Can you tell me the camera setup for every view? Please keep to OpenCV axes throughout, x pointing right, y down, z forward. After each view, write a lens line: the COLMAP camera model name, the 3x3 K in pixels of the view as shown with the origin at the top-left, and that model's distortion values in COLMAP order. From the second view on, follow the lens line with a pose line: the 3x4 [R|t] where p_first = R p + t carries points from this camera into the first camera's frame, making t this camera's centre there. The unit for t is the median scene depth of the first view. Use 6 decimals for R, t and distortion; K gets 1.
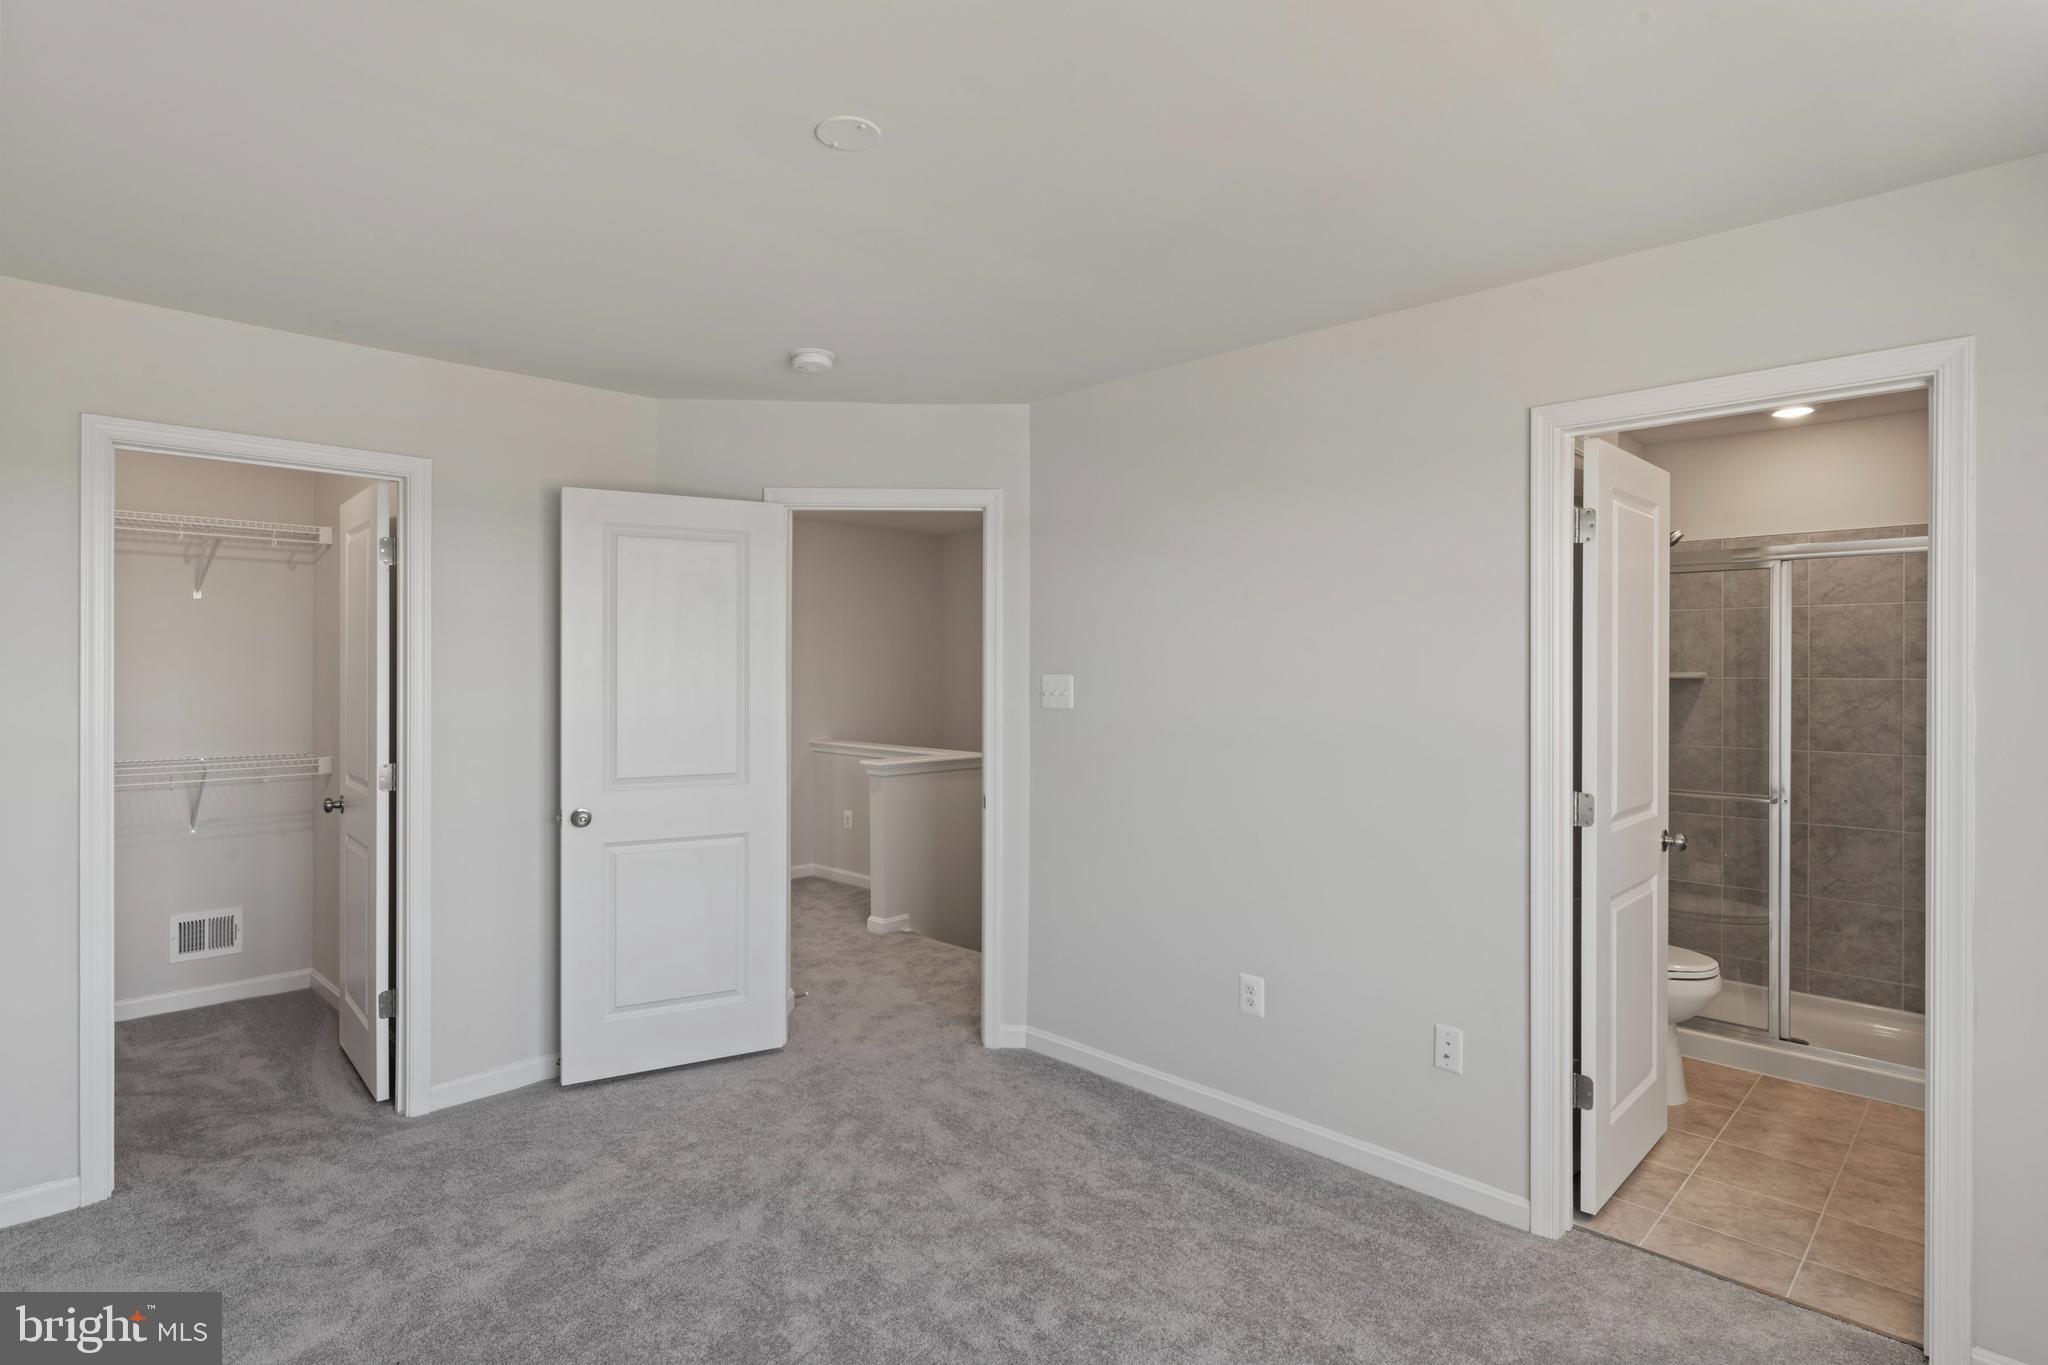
lens RADIAL K [[1044.1, 0, 1025.5], [0, 1044.1, 673.6], [0, 0, 1]] dist [-0.000863, 0.000001]
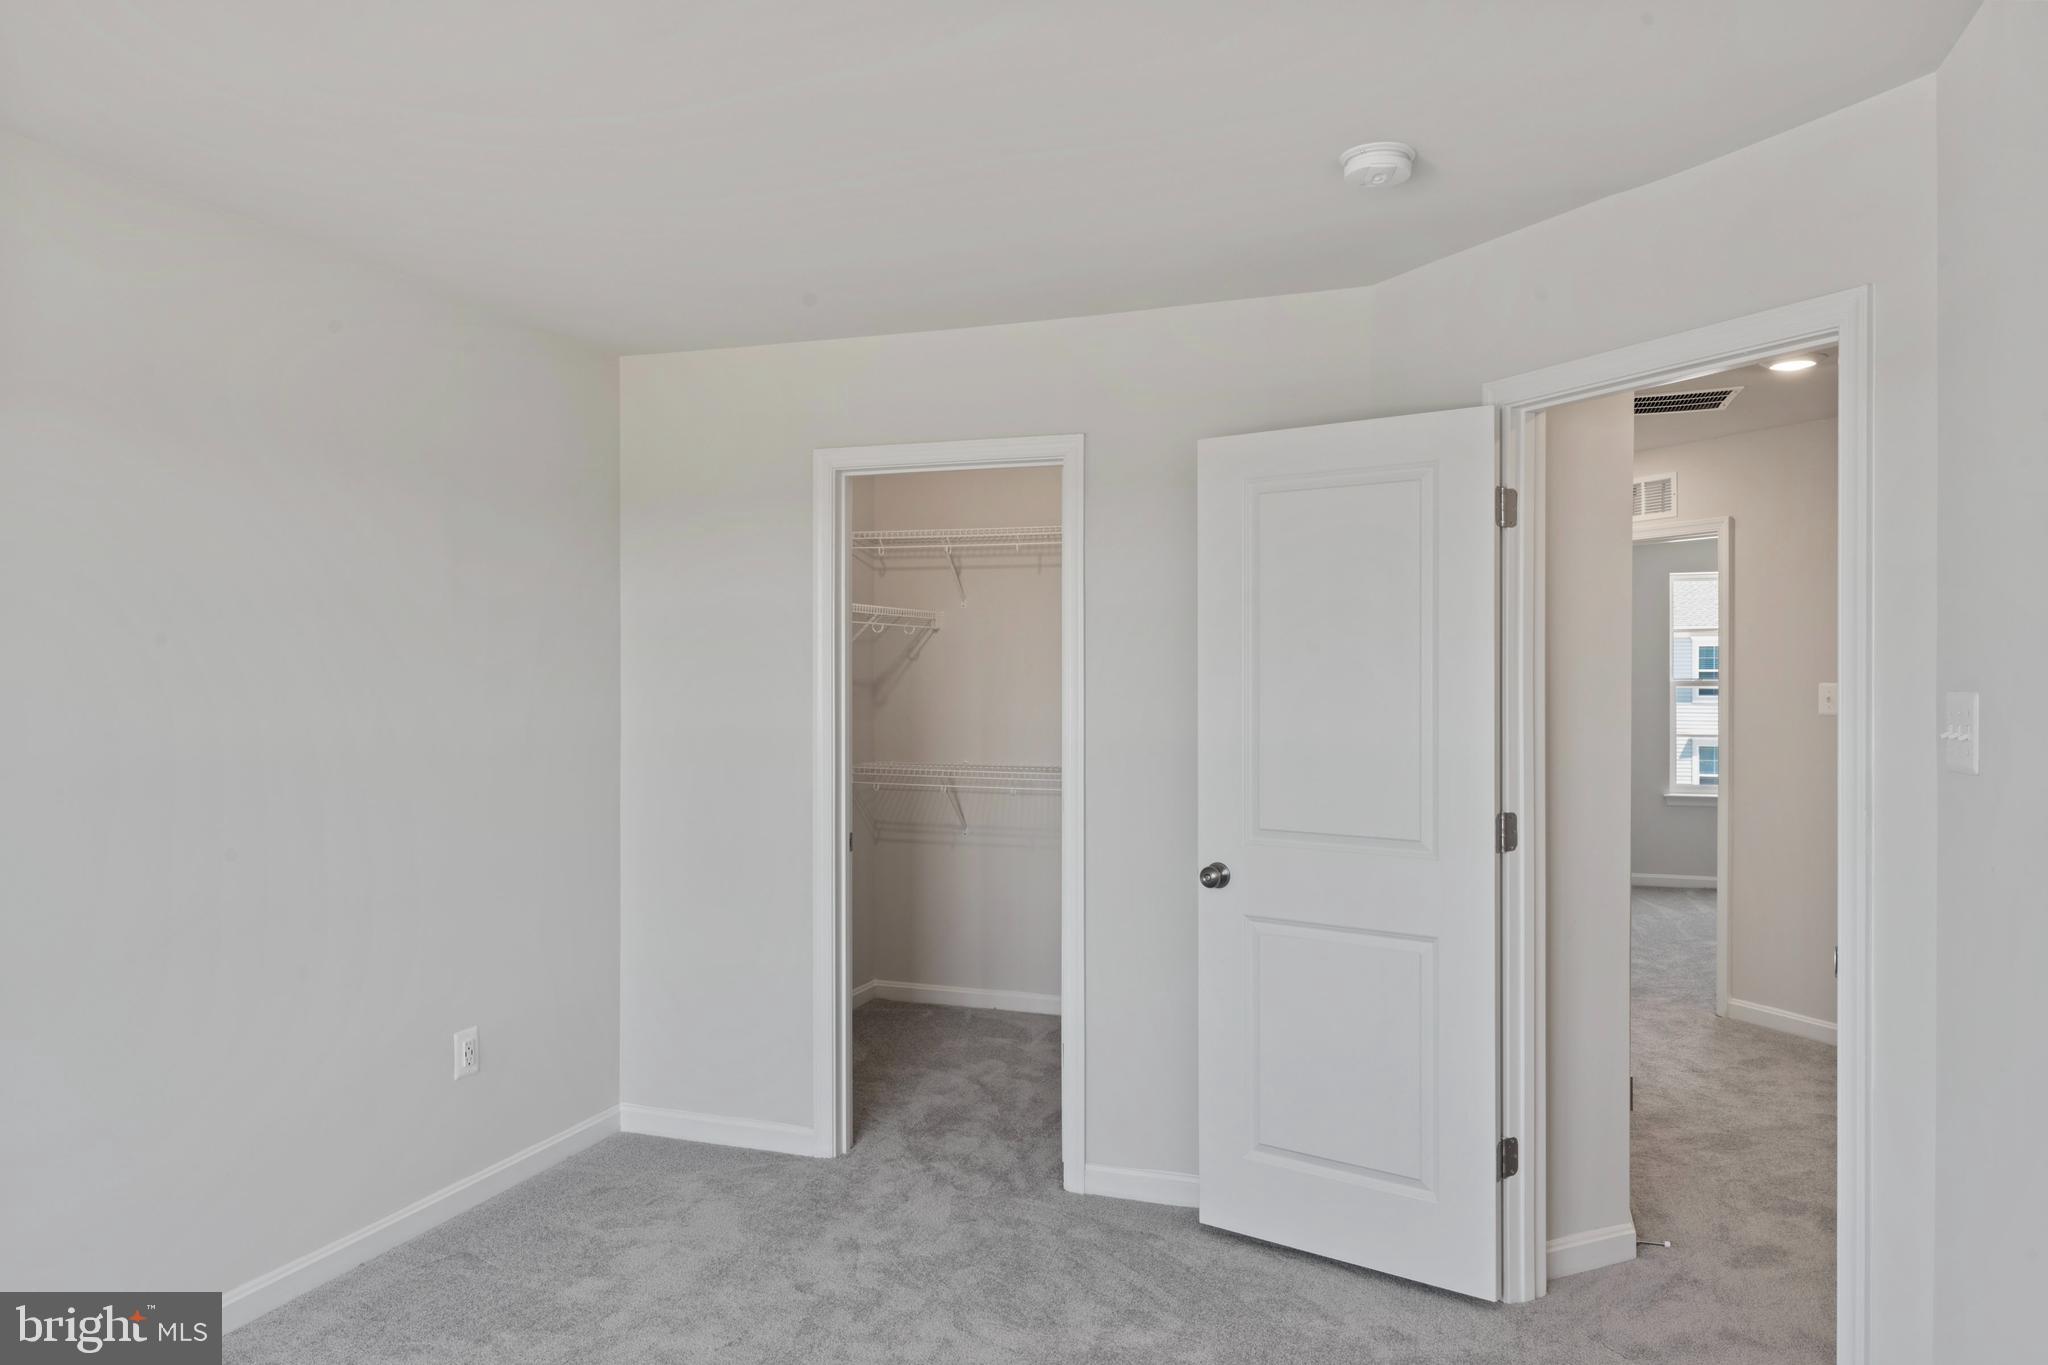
lens RADIAL K [[1348.1, 0, 1024.0], [0, 1348.1, 682.5], [0, 0, 1]] dist [0.008868, 0.001830]
pose [[0.424892, 0.003086, -0.905239, 0.395604], [-0.004749, 0.999988, 0.001180, -0.001778], [0.905232, 0.003798, 0.424901, 0.458828]]
